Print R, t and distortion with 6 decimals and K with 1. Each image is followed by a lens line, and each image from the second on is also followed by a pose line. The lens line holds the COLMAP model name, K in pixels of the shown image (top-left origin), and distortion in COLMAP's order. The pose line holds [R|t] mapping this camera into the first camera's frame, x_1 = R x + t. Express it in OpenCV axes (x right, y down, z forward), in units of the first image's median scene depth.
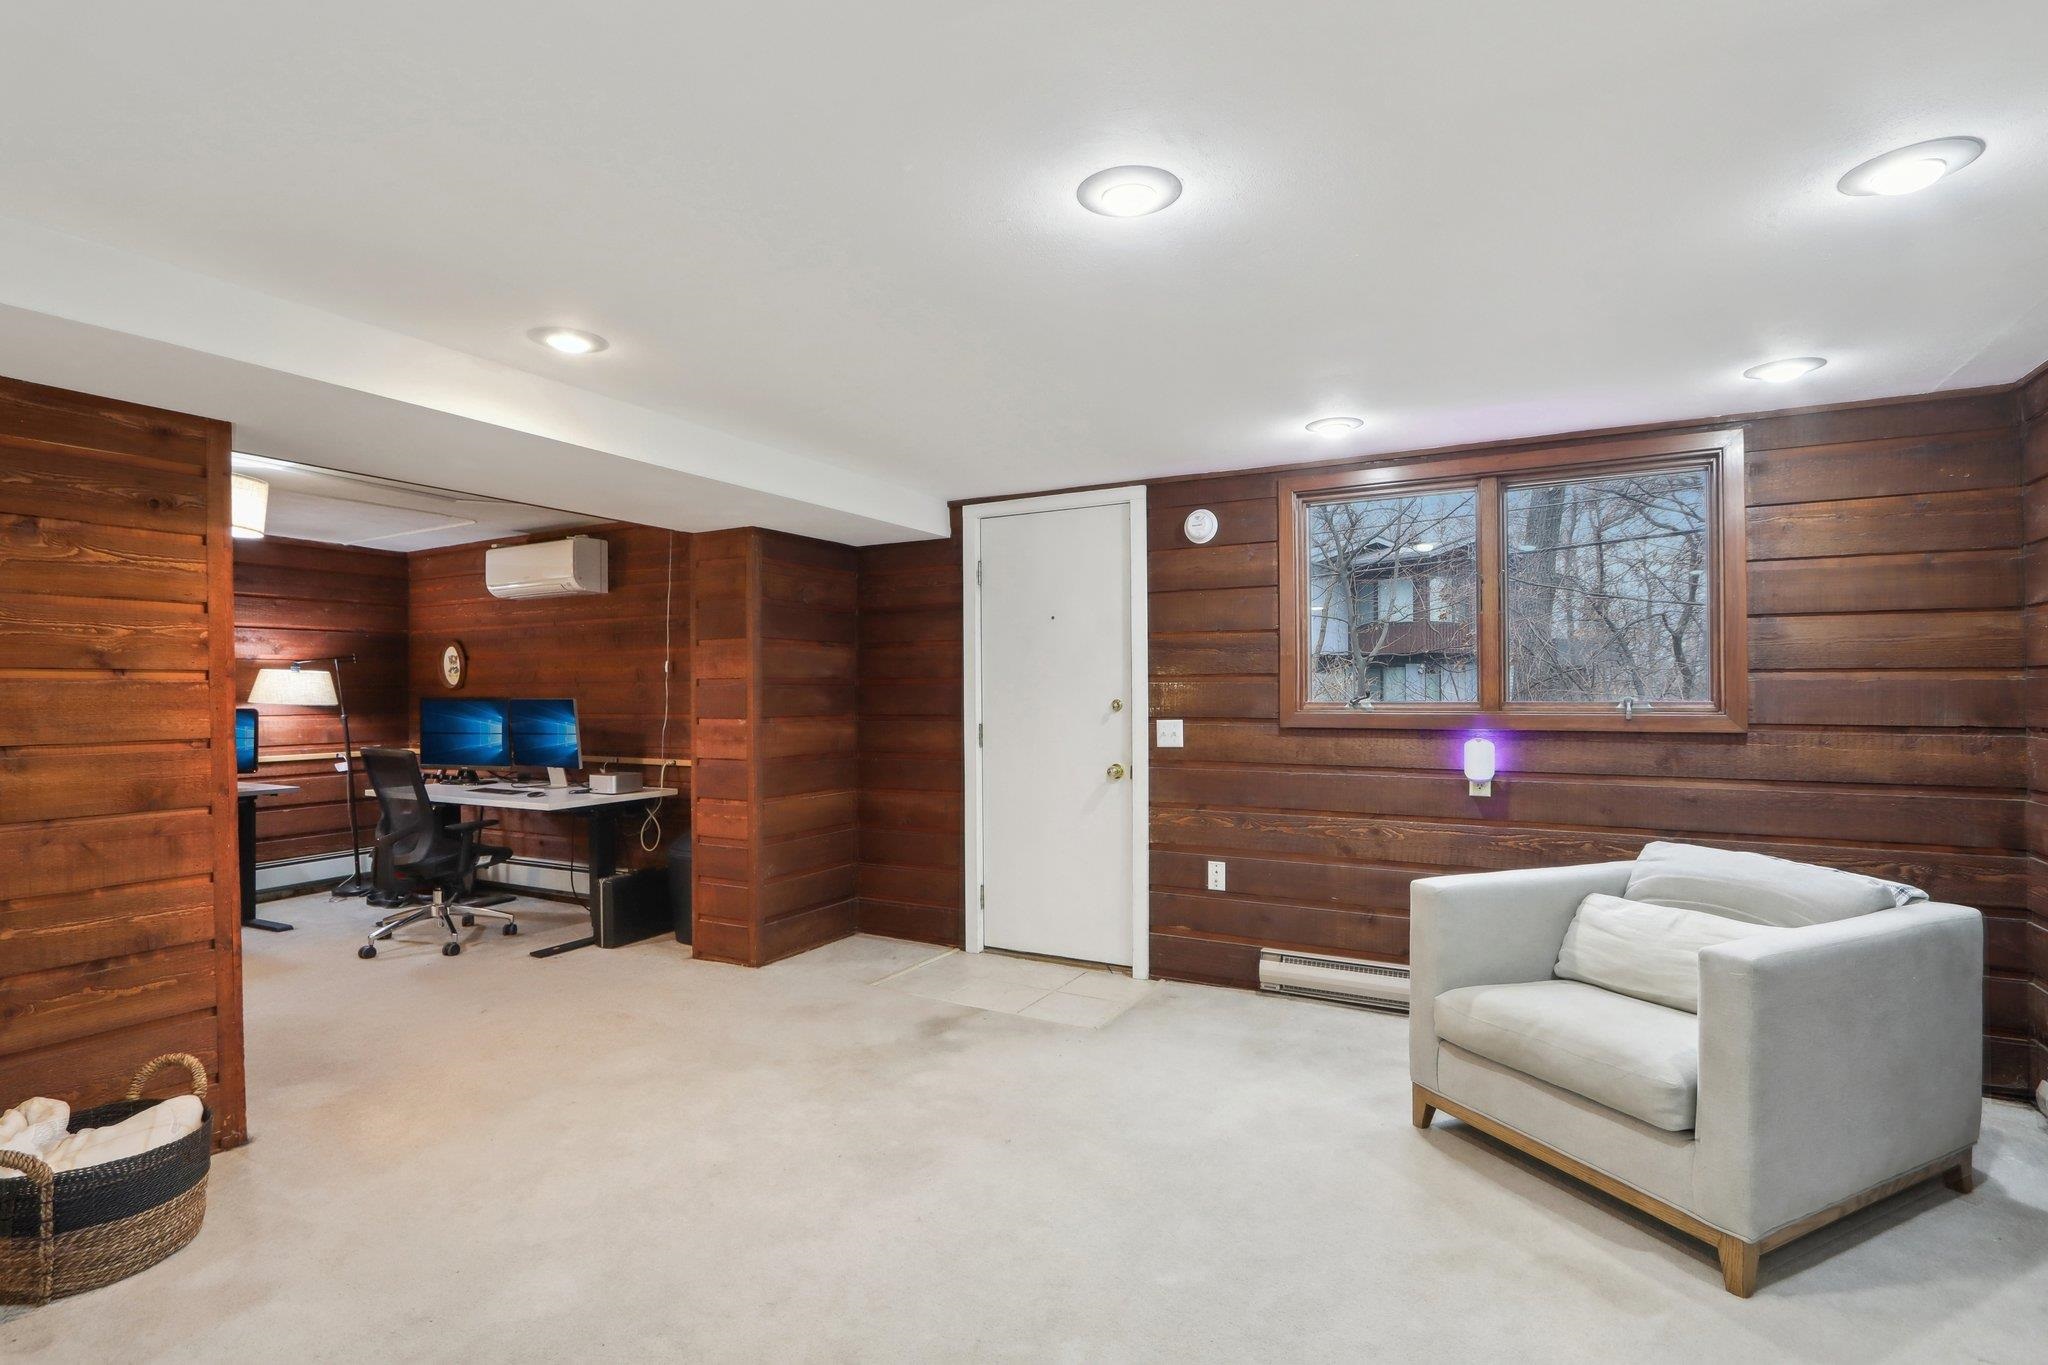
lens RADIAL K [[993.3, 0, 1021.1], [0, 993.3, 694.1], [0, 0, 1]] dist [0.000580, 0.000140]
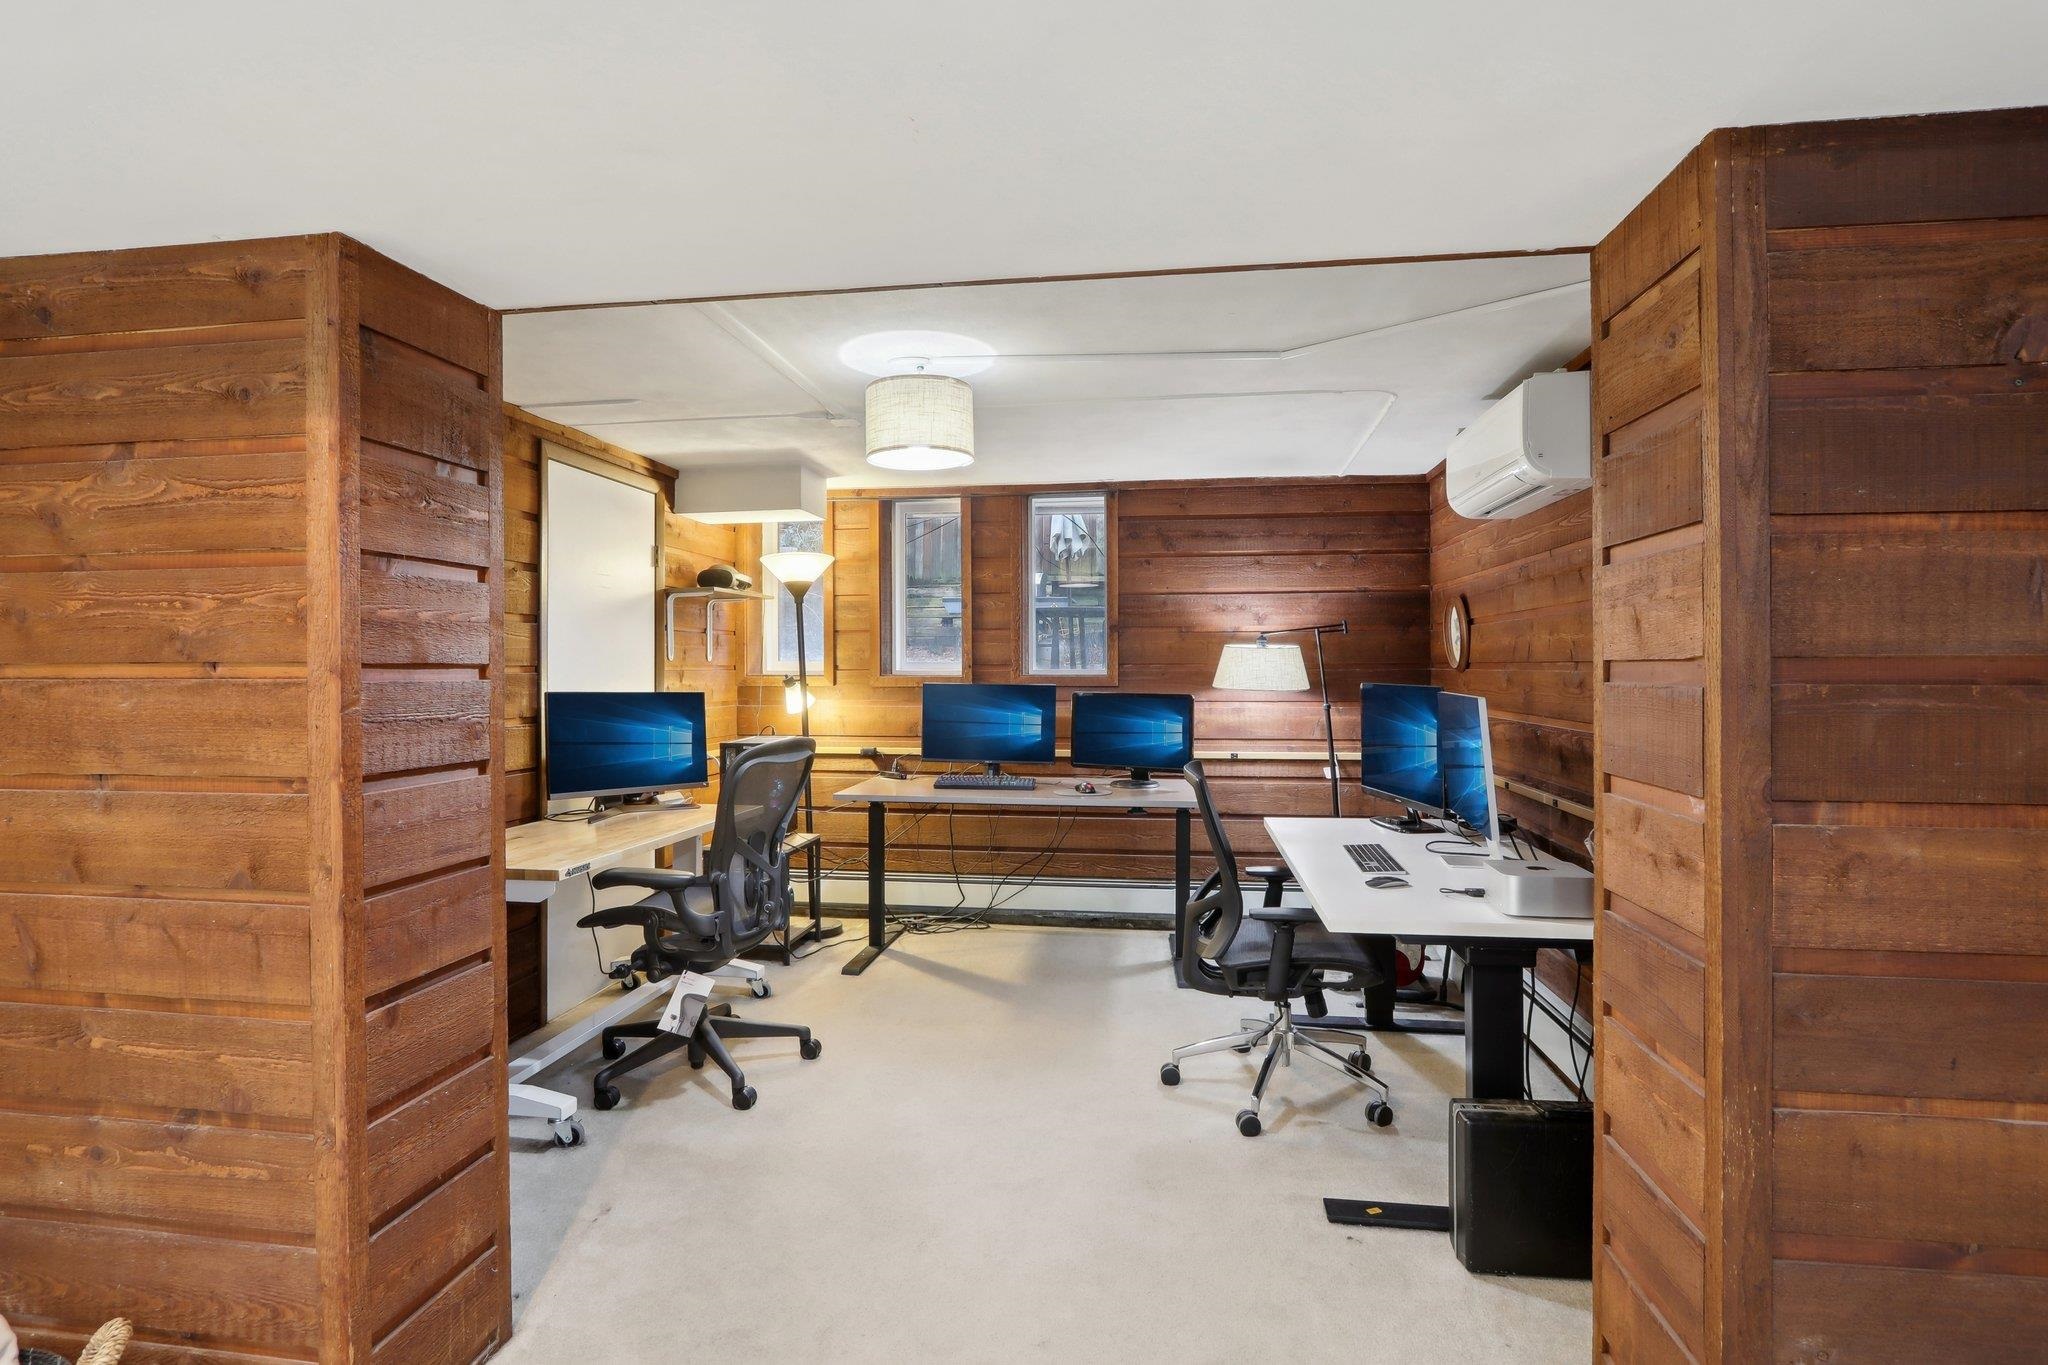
lens RADIAL K [[1010.8, 0, 1021.3], [0, 1010.8, 655.4], [0, 0, 1]] dist [-0.002621, -0.000281]
pose [[0.344006, -0.002793, -0.938963, -0.065251], [-0.002184, 0.999990, -0.003775, -0.015686], [0.938965, 0.003349, 0.343996, 0.700693]]
